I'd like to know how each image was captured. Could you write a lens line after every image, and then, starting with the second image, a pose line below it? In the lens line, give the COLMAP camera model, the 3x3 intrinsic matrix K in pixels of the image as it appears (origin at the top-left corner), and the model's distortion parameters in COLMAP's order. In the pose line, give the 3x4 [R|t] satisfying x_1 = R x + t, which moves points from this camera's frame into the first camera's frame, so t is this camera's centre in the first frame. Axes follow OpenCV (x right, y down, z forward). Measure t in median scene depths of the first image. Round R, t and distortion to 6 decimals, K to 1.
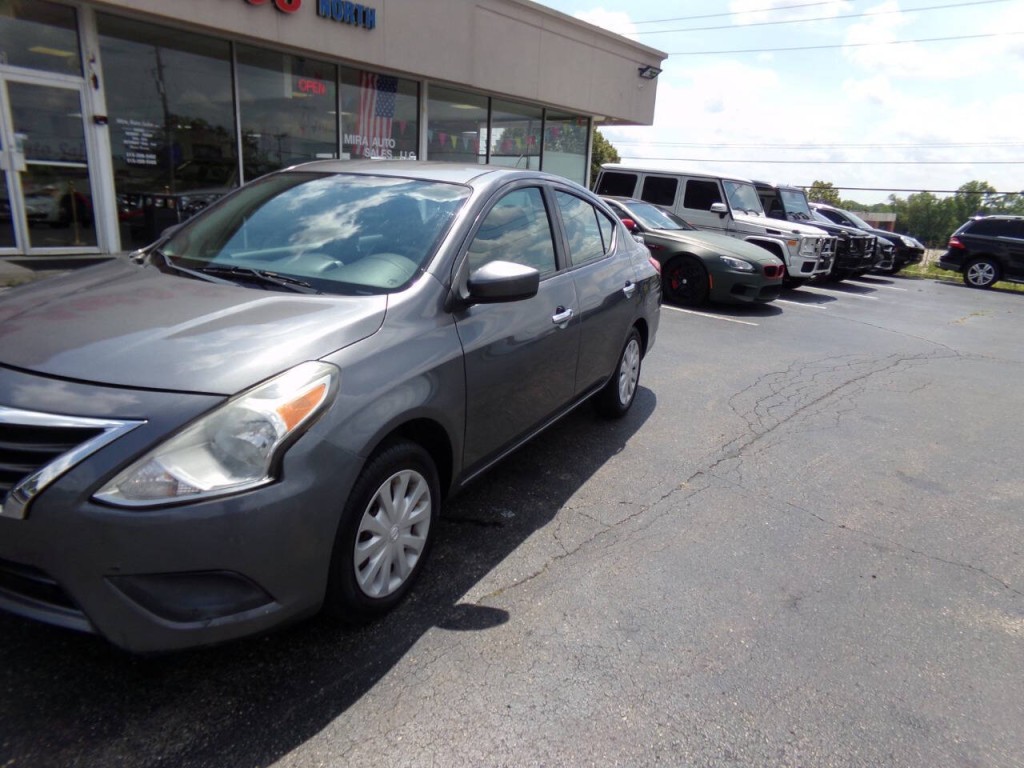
lens RADIAL K [[699.1, 0, 518.5], [0, 699.1, 387.2], [0, 0, 1]] dist [-0.055233, 0.087586]
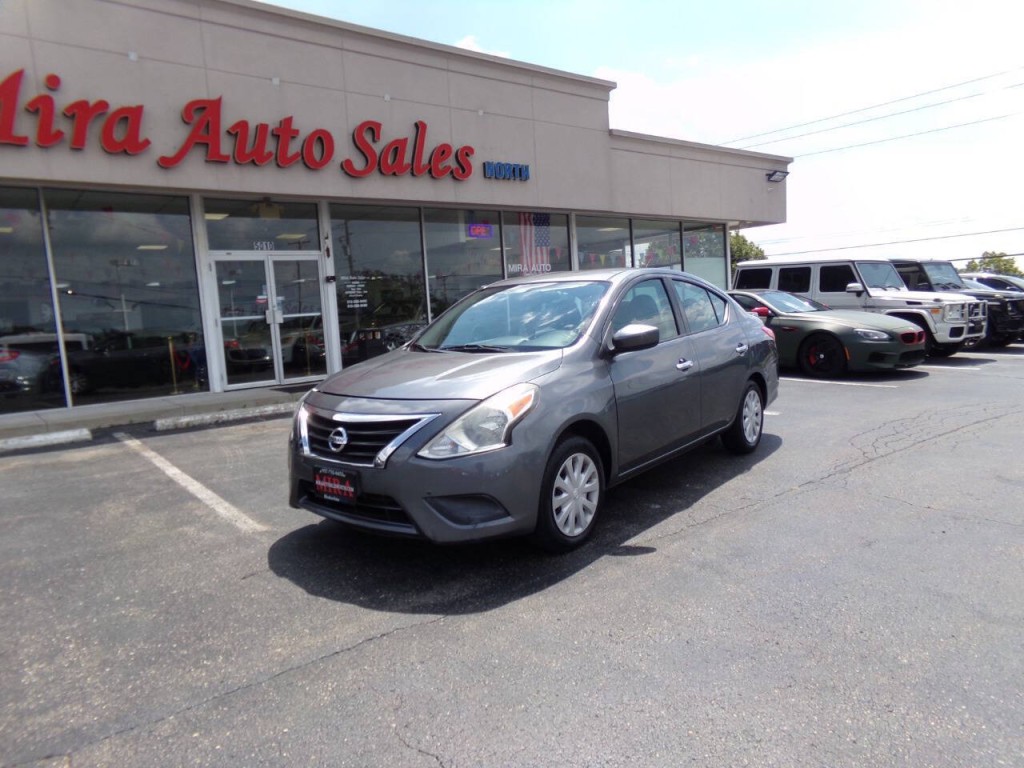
lens RADIAL K [[700.7, 0, 512.0], [0, 700.7, 384.0], [0, 0, 1]] dist [-0.101643, 0.159454]
pose [[0.968767, -0.089137, -0.231397, 0.013031], [0.048827, 0.983460, -0.174422, 0.043944], [0.243117, 0.157676, 0.957096, -0.110169]]
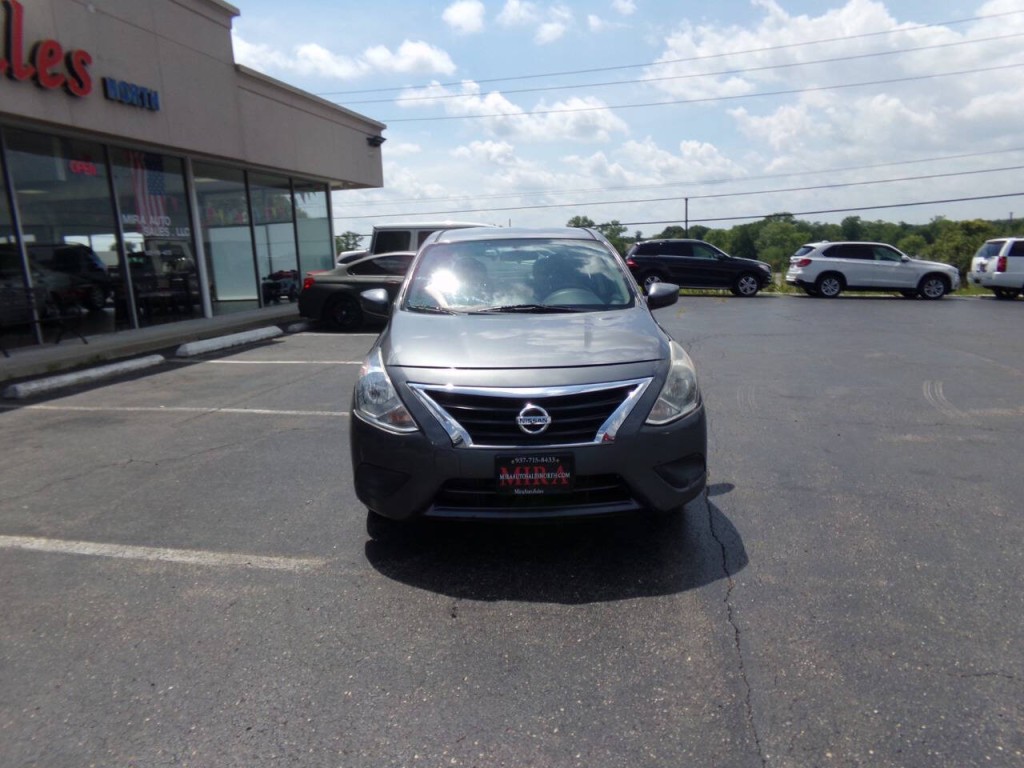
lens RADIAL K [[694.7, 0, 499.7], [0, 694.7, 392.5], [0, 0, 1]] dist [-0.034633, 0.063164]
pose [[0.892337, -0.177275, 0.415101, -0.229600], [0.204731, 0.978567, -0.022197, 0.006895], [-0.402269, 0.104792, 0.909504, -0.063469]]
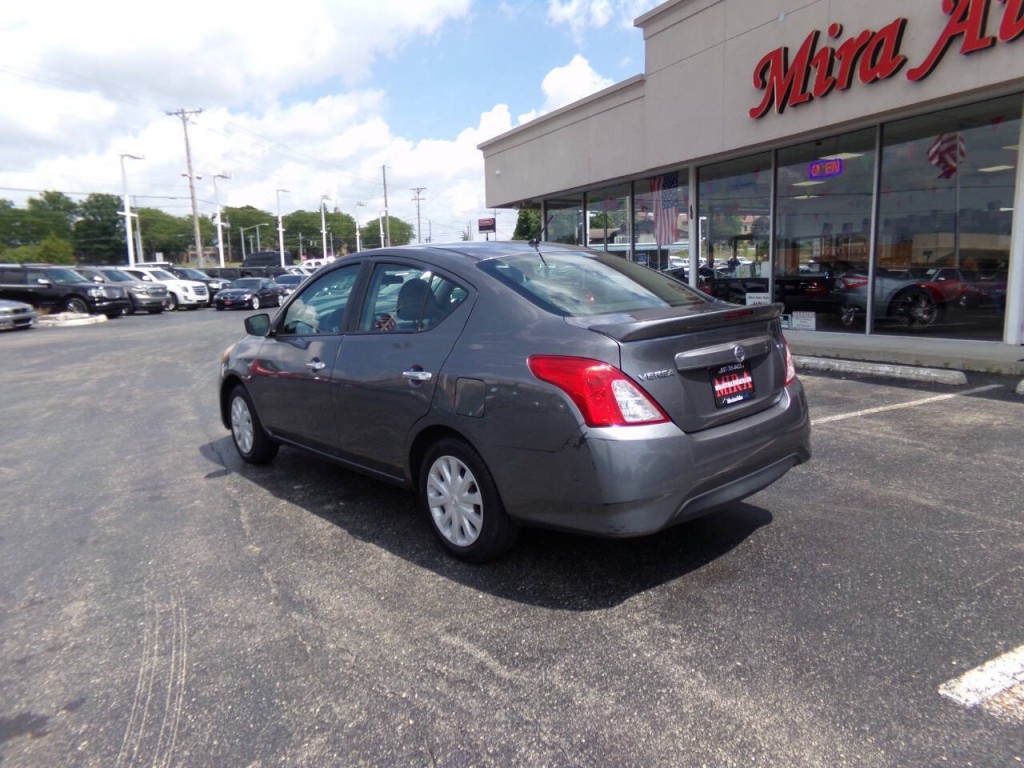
lens RADIAL K [[699.1, 0, 518.5], [0, 699.1, 387.2], [0, 0, 1]] dist [-0.055233, 0.087586]
pose [[-0.380091, 0.100438, -0.919480, 0.292147], [-0.238494, 0.949831, 0.202341, -0.109441], [0.893673, 0.296198, -0.337068, 0.476941]]
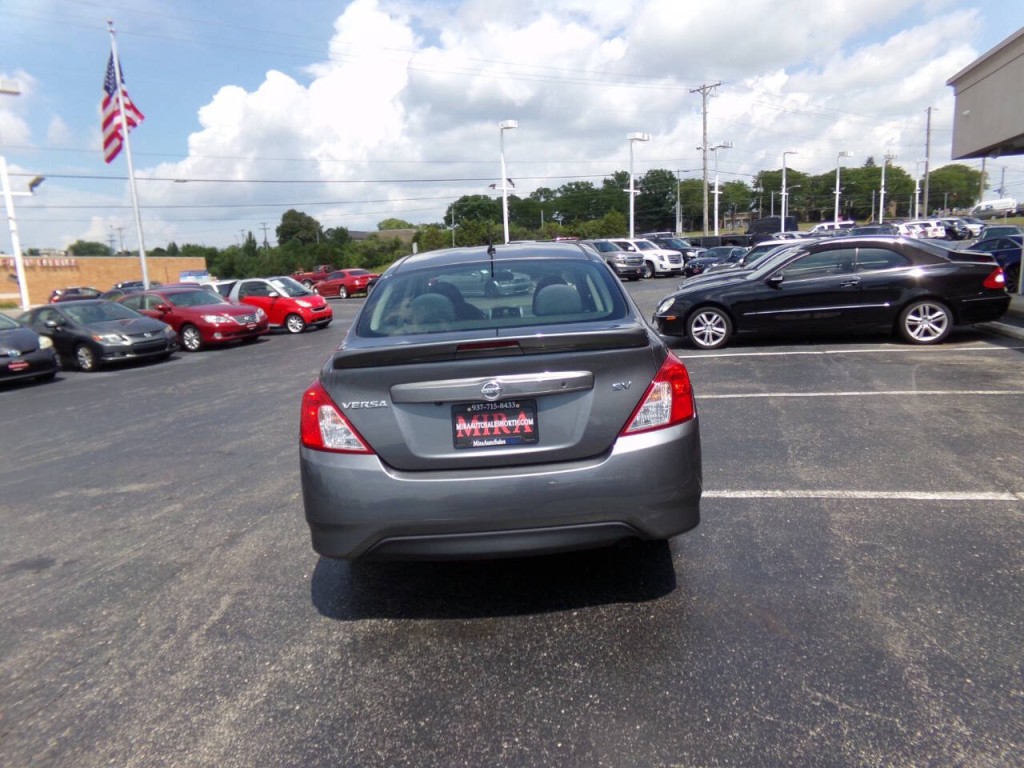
lens RADIAL K [[699.1, 0, 518.5], [0, 699.1, 387.2], [0, 0, 1]] dist [-0.055233, 0.087586]
pose [[-0.896372, 0.067294, -0.438164, 0.122242], [-0.118691, 0.915892, 0.383476, -0.172863], [0.427117, 0.395743, -0.812993, 0.635275]]
